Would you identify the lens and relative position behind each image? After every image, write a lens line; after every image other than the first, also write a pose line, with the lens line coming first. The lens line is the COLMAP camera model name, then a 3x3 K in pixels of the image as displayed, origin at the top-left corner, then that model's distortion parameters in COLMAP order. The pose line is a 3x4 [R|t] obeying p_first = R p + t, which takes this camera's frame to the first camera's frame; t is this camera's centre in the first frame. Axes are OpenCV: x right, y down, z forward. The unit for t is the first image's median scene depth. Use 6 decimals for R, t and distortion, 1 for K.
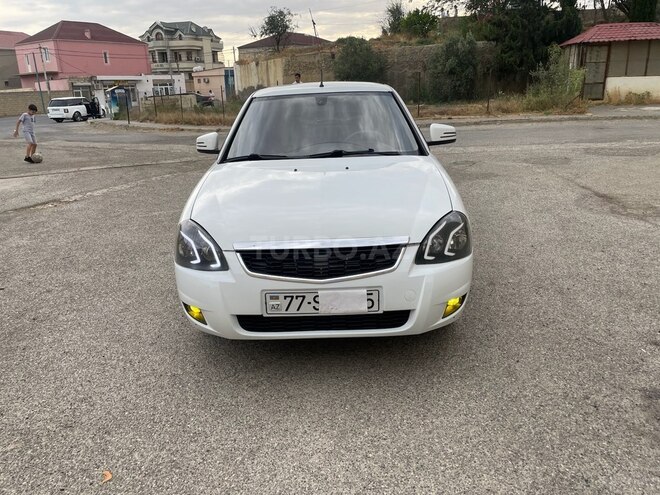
lens RADIAL K [[503.3, 0, 323.9], [0, 503.3, 252.6], [0, 0, 1]] dist [0.099003, -0.141493]
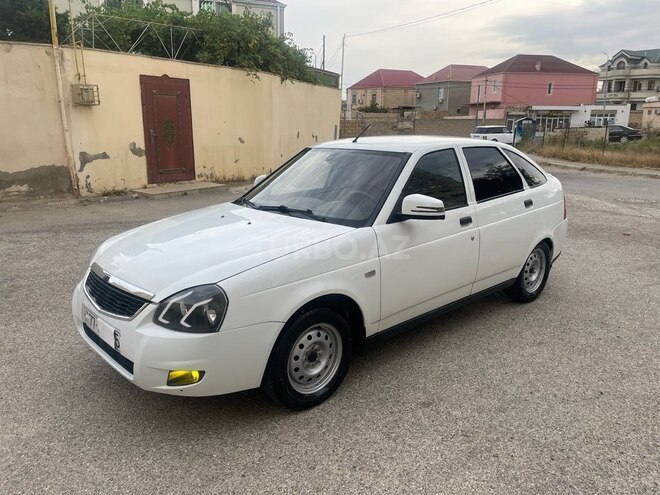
lens RADIAL K [[503.1, 0, 331.3], [0, 503.1, 242.6], [0, 0, 1]] dist [0.094074, -0.134399]
pose [[0.689223, 0.204160, -0.695191, 0.134943], [-0.250771, 0.967396, 0.035482, -0.031618], [0.679769, 0.149878, 0.717949, 0.057422]]
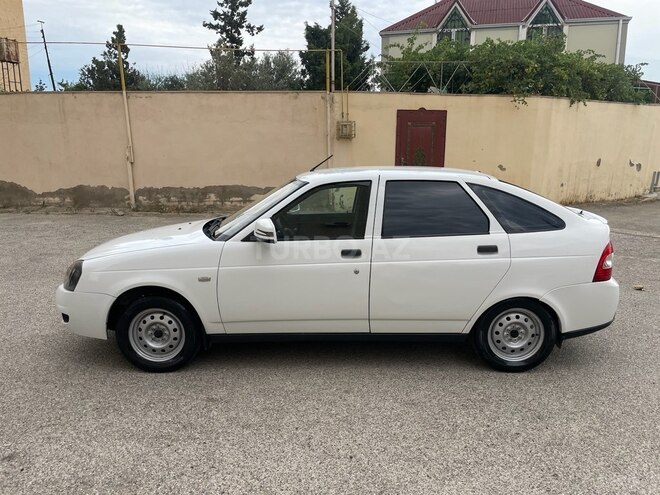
lens RADIAL K [[503.3, 0, 330.0], [0, 503.3, 247.5], [0, 0, 1]] dist [0.094814, -0.135521]
pose [[0.018000, 0.227578, -0.973594, 0.212869], [-0.309692, 0.927132, 0.210992, -0.081573], [0.950666, 0.297717, 0.087167, 0.194873]]
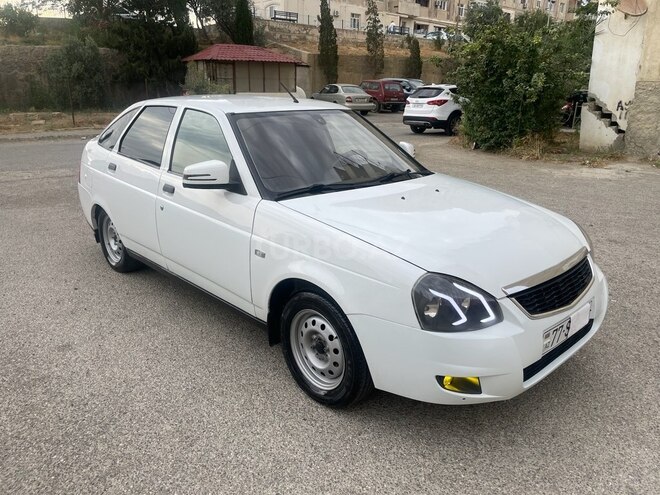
lens RADIAL K [[503.1, 0, 331.3], [0, 503.1, 242.6], [0, 0, 1]] dist [0.094074, -0.134399]
pose [[0.713871, -0.159934, 0.681770, -0.116714], [0.182314, 0.982444, 0.039570, -0.022035], [-0.676129, 0.096048, 0.730496, 0.067470]]
